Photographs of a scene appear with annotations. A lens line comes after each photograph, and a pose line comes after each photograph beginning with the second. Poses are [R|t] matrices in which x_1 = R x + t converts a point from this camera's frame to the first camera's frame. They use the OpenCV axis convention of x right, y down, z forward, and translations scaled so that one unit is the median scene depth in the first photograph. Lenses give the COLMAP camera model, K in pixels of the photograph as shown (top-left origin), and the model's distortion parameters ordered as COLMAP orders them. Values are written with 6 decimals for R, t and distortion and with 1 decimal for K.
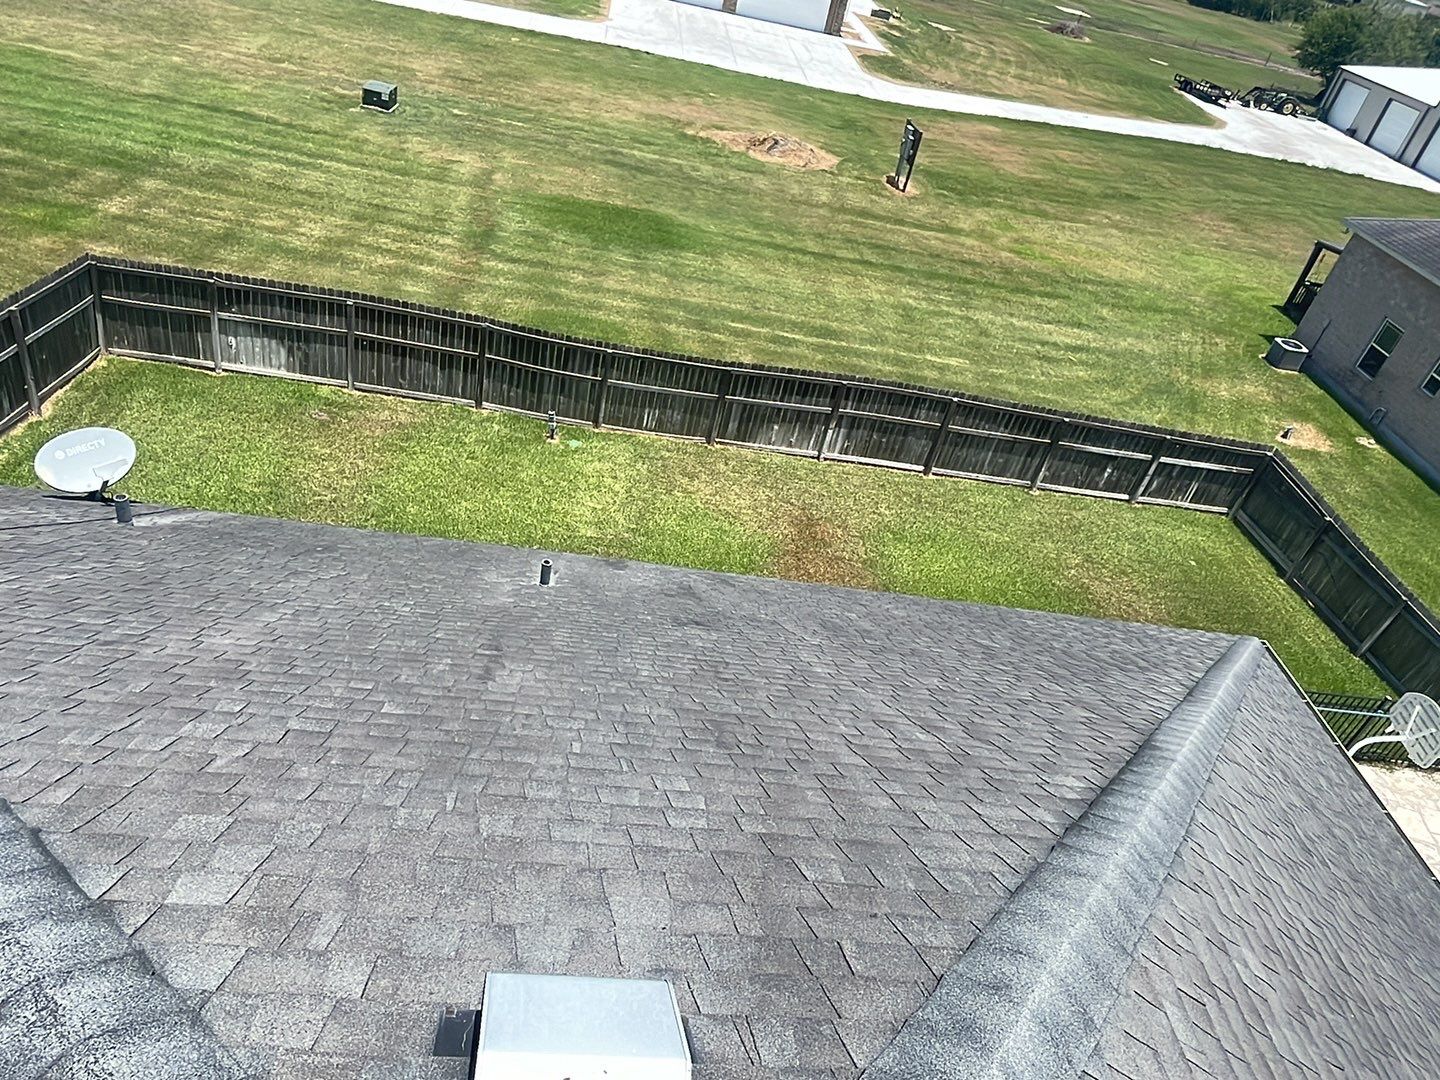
lens RADIAL K [[967.8, 0, 709.0], [0, 967.8, 546.3], [0, 0, 1]] dist [0.076373, -0.090110]
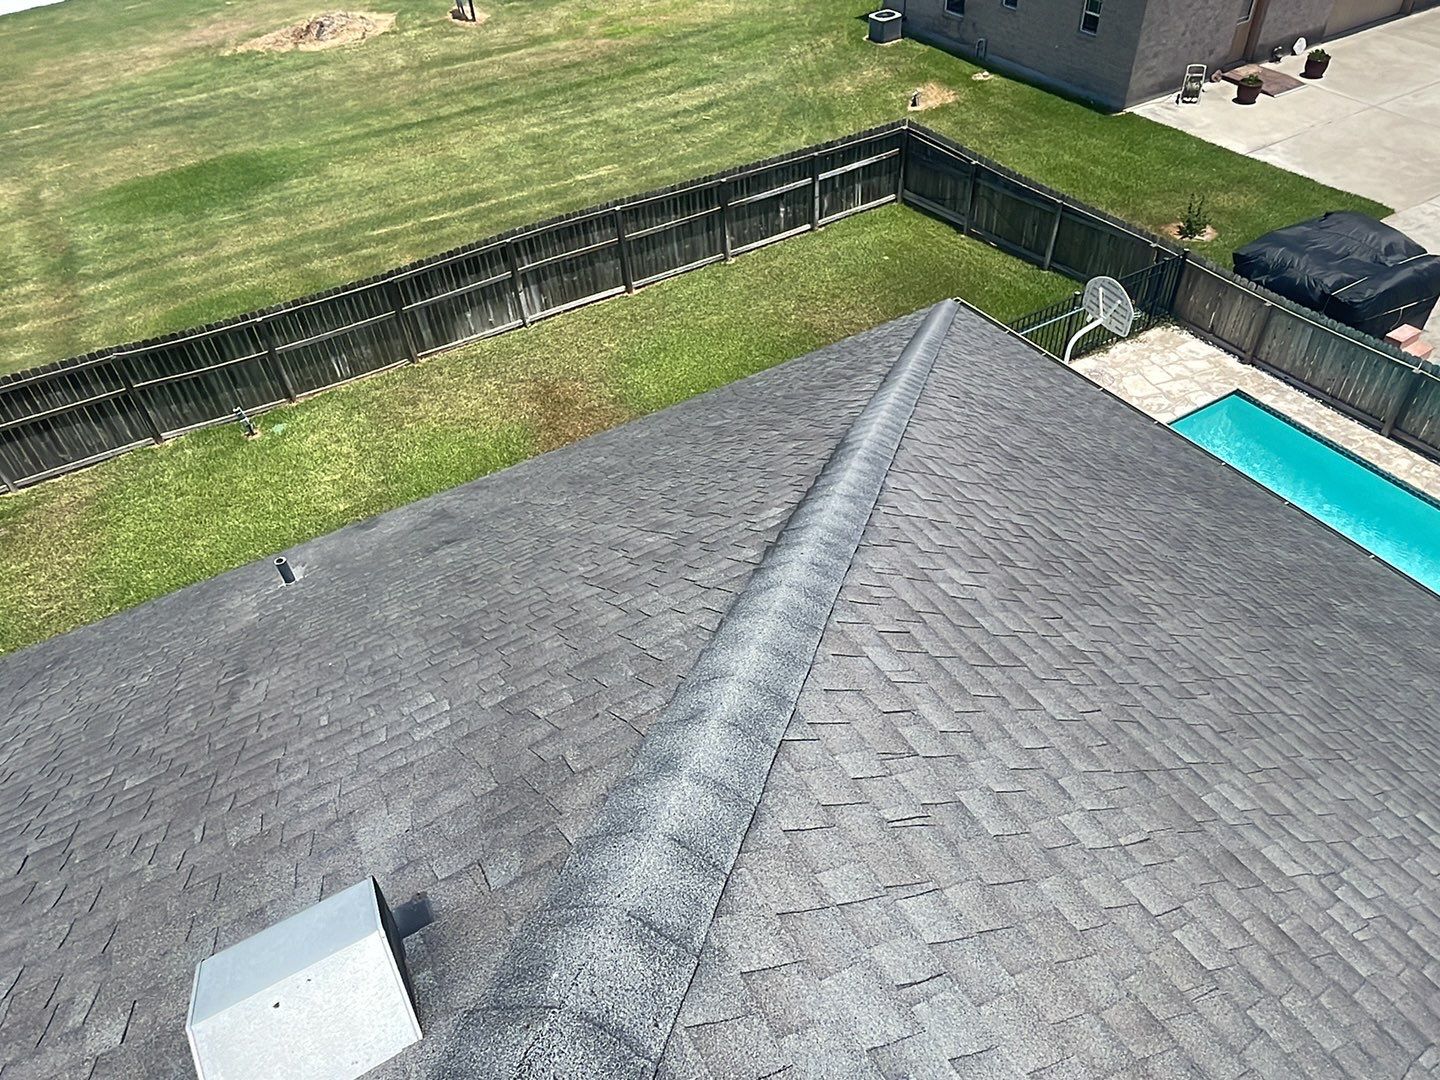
lens RADIAL K [[967.8, 0, 707.5], [0, 967.8, 545.1], [0, 0, 1]] dist [0.076373, -0.090110]
pose [[0.864197, -0.482206, 0.143671, 0.026505], [0.456093, 0.871329, 0.181013, 0.008633], [-0.212470, -0.090904, 0.972930, -0.008741]]
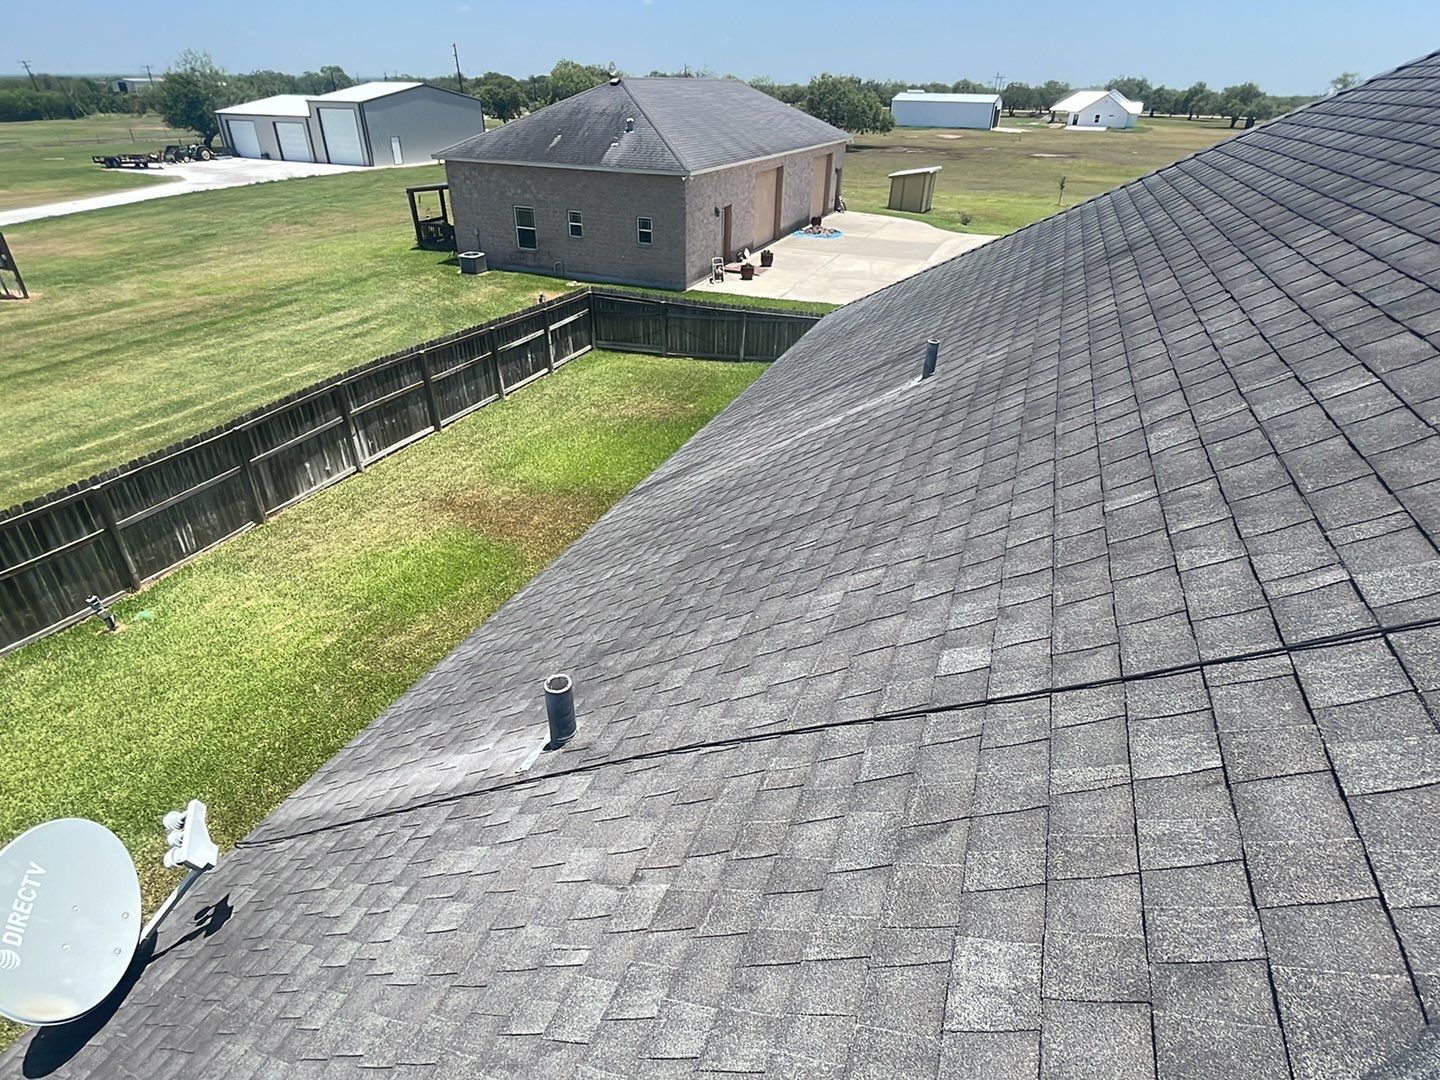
lens RADIAL K [[775.1, 0, 692.1], [0, 775.1, 552.7], [0, 0, 1]] dist [0.026347, -0.028800]
pose [[0.422285, -0.610249, 0.670277, -0.327805], [0.594700, 0.744573, 0.303221, -0.072144], [-0.684111, 0.270568, 0.677337, 0.291739]]
